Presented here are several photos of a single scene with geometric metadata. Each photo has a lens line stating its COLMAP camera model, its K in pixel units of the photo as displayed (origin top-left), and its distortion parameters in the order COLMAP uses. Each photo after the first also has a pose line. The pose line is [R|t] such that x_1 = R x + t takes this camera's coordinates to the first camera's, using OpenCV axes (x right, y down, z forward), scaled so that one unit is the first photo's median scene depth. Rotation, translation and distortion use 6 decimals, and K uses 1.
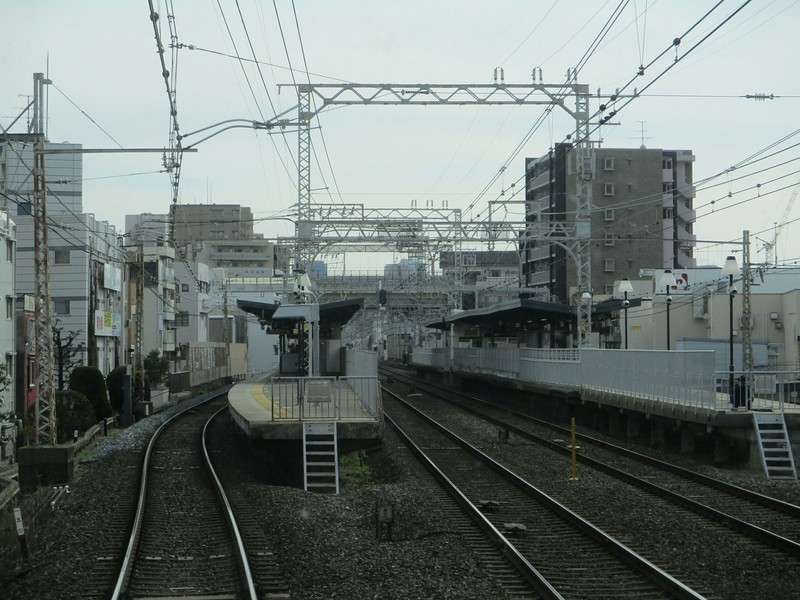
lens RADIAL K [[2524.0, 0, 400.0], [0, 2524.0, 300.0], [0, 0, 1]] dist [0.048685, 0.947519]
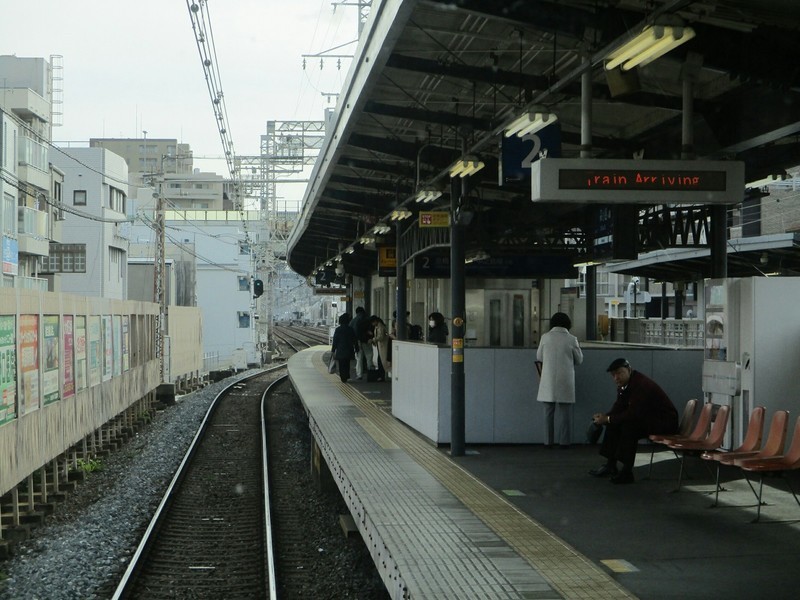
lens RADIAL K [[2524.0, 0, 400.0], [0, 2524.0, 300.0], [0, 0, 1]] dist [0.048685, 0.947519]
pose [[0.999646, 0.003274, 0.026415, -0.033342], [-0.003604, 0.999916, 0.012429, 0.009088], [-0.026372, -0.012520, 0.999574, 0.480771]]
